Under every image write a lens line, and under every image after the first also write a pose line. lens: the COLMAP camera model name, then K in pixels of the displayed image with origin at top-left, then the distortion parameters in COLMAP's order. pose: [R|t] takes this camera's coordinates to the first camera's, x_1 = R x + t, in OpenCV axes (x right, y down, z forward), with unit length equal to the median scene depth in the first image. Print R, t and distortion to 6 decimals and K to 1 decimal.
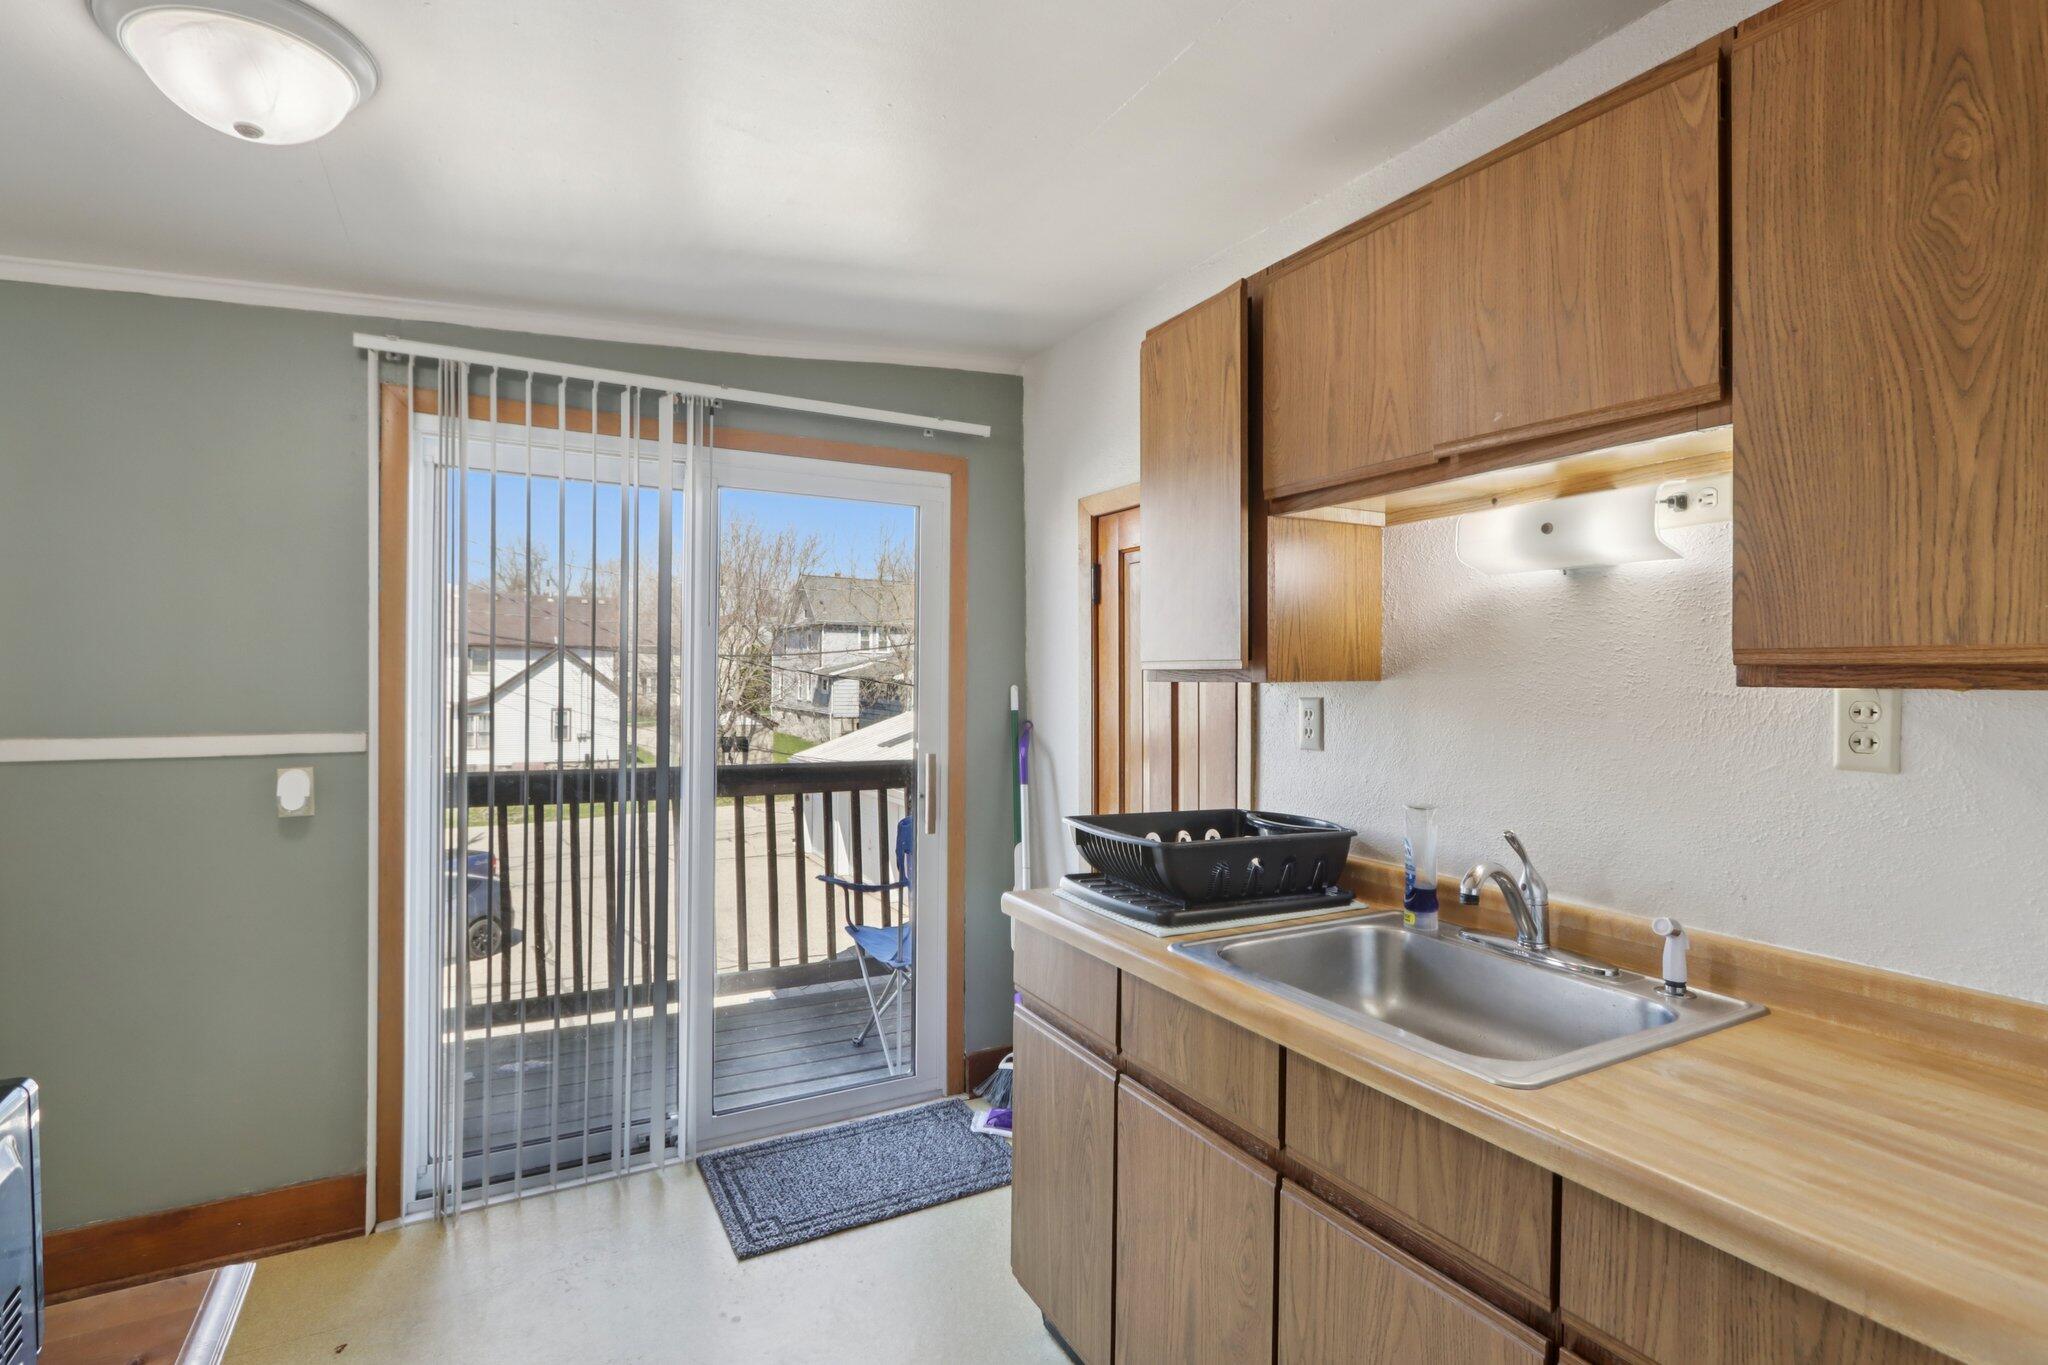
lens RADIAL K [[954.1, 0, 1012.6], [0, 954.1, 689.8], [0, 0, 1]] dist [-0.014166, -0.001251]
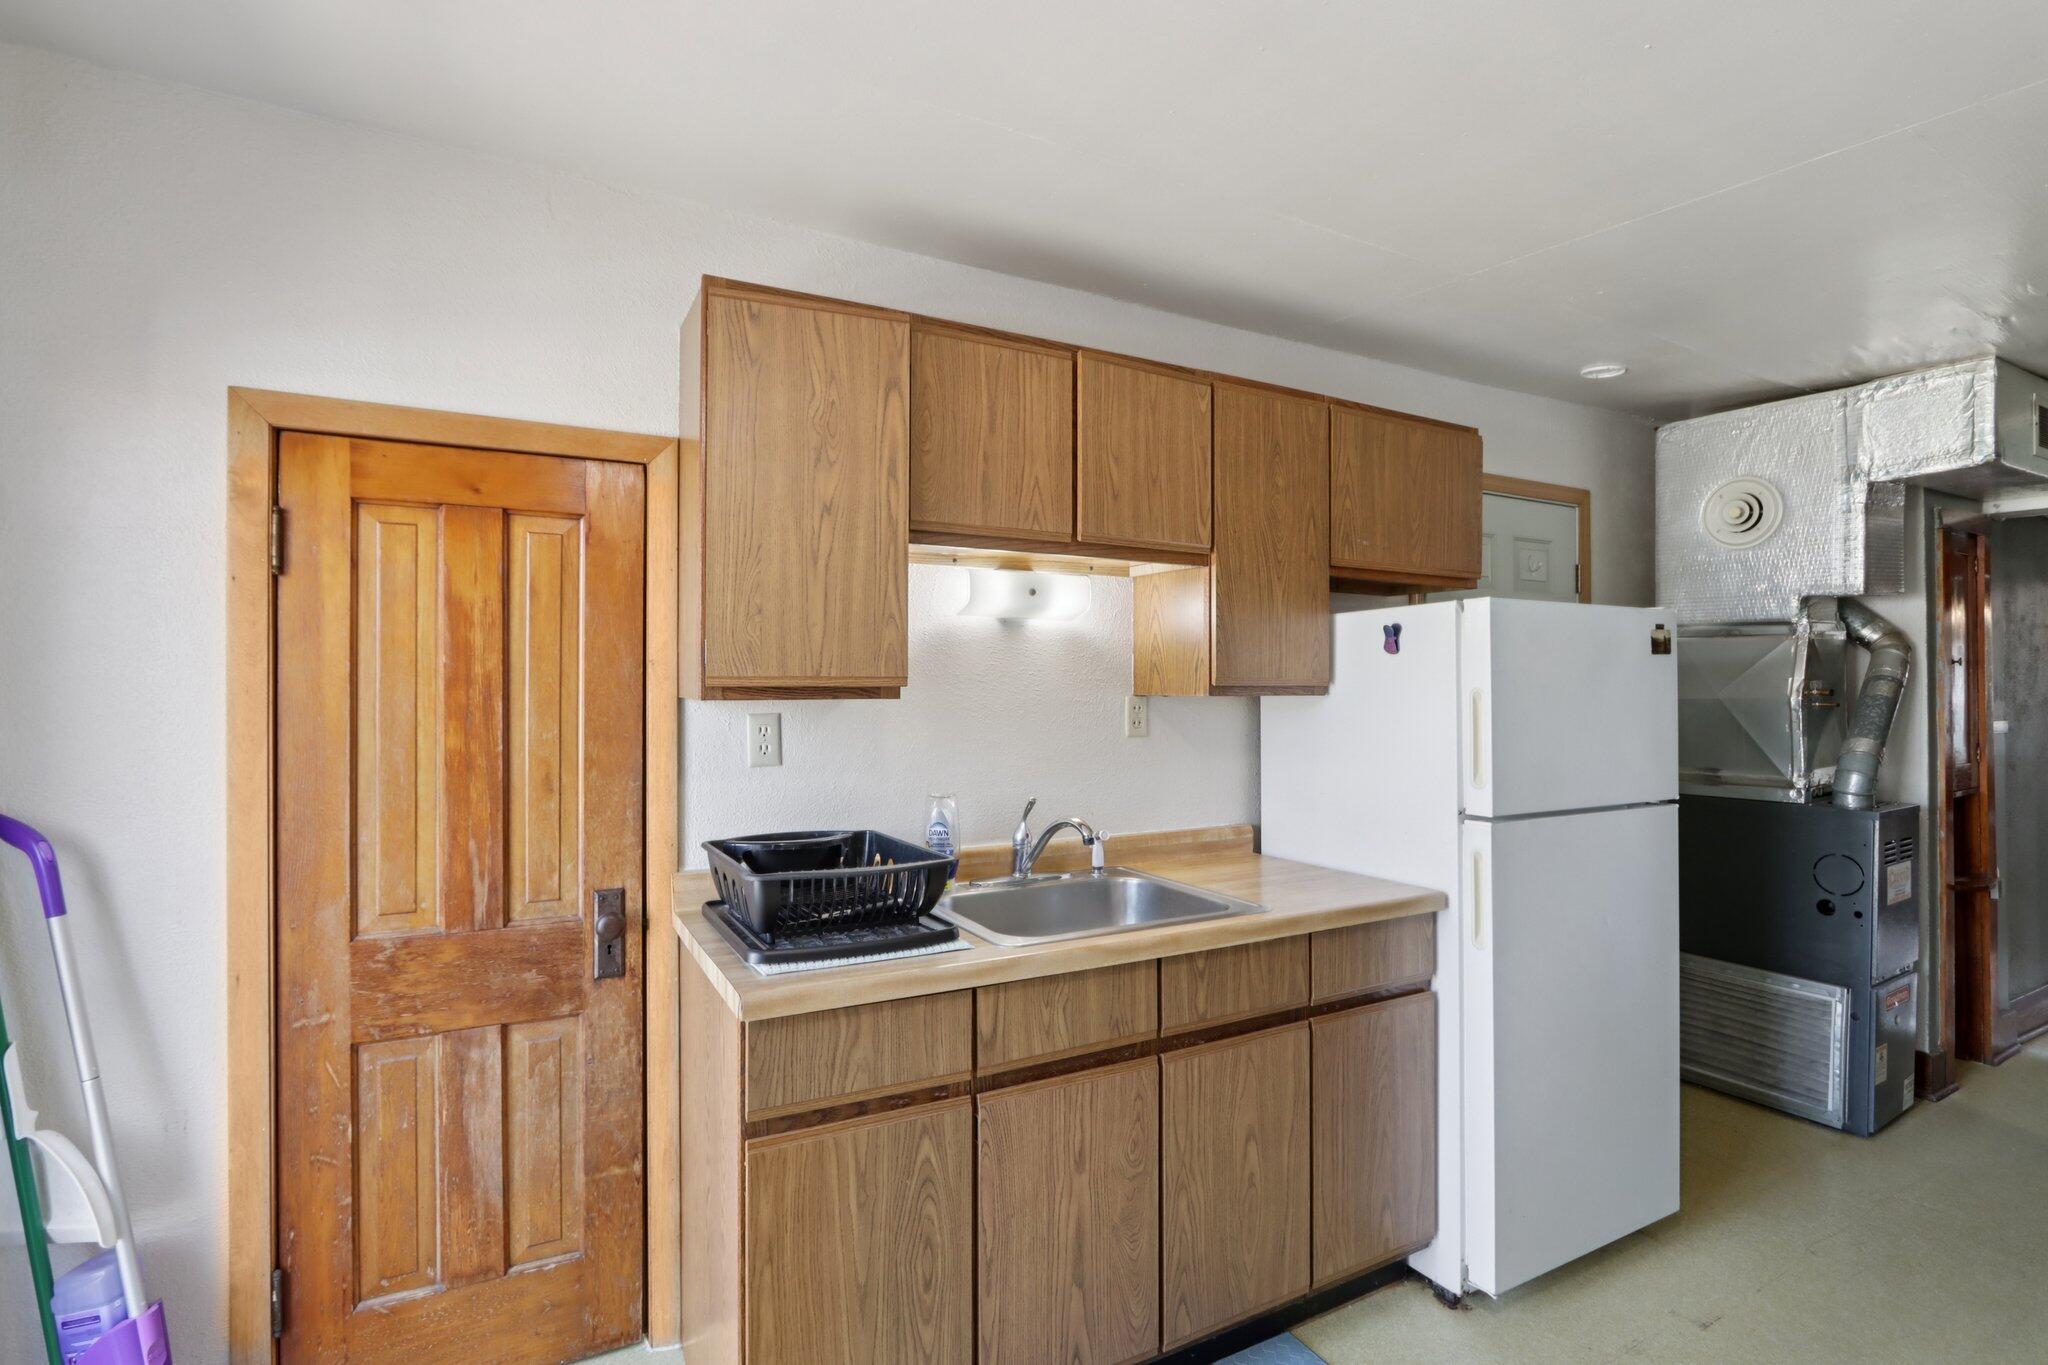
lens RADIAL K [[954.1, 0, 1014.4], [0, 954.1, 685.2], [0, 0, 1]] dist [-0.014166, -0.001251]
pose [[0.013488, 0.003178, 0.999904, -1.106580], [0.019639, 0.999801, -0.003442, -0.021624], [-0.999716, 0.019684, 0.013423, 1.186991]]
